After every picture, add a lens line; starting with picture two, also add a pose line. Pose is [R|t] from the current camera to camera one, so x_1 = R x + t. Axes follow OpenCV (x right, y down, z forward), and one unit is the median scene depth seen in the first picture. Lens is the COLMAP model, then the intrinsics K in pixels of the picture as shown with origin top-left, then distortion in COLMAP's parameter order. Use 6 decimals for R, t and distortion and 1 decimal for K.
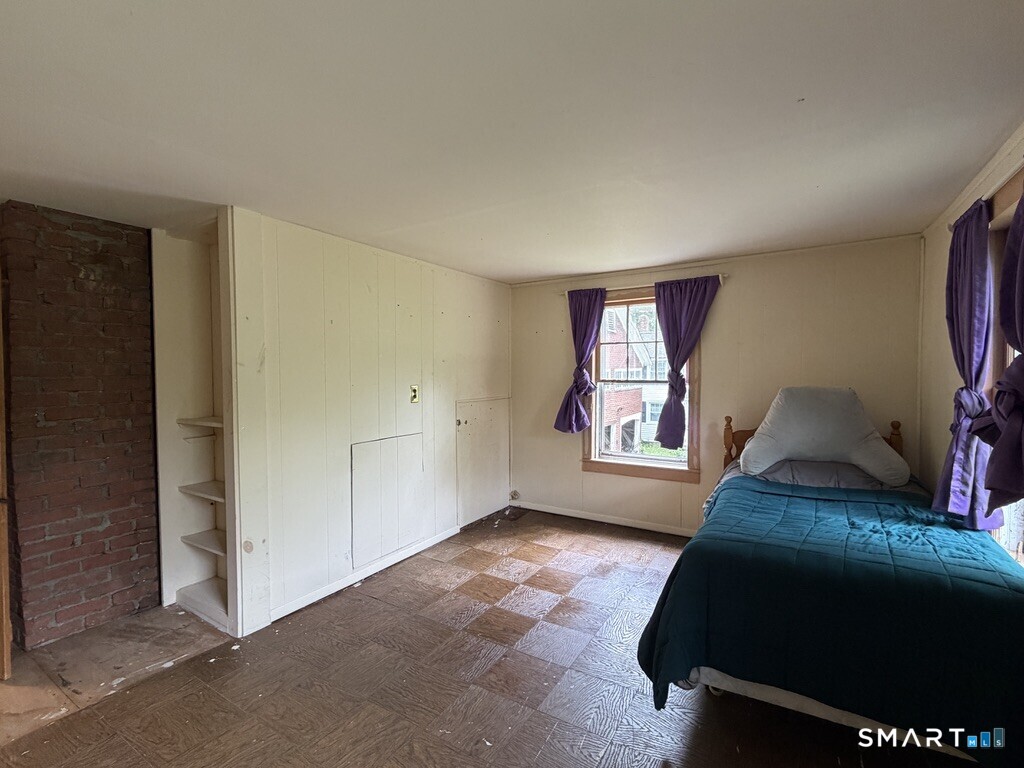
lens RADIAL K [[475.9, 0, 509.2], [0, 475.9, 386.9], [0, 0, 1]] dist [-0.000448, 0.000257]
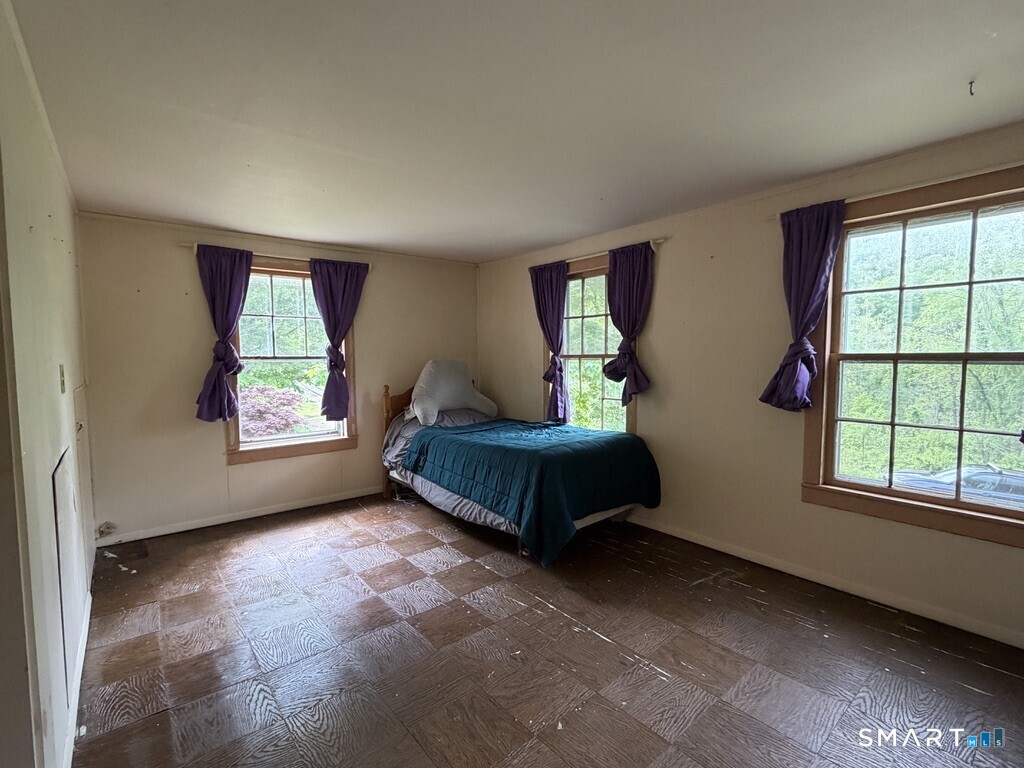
lens RADIAL K [[475.9, 0, 508.6], [0, 475.9, 383.6], [0, 0, 1]] dist [-0.000448, 0.000257]
pose [[0.319100, -0.052925, 0.946242, -0.518931], [0.034415, 0.998428, 0.044239, 0.014261], [-0.947096, 0.018448, 0.320420, 0.289729]]
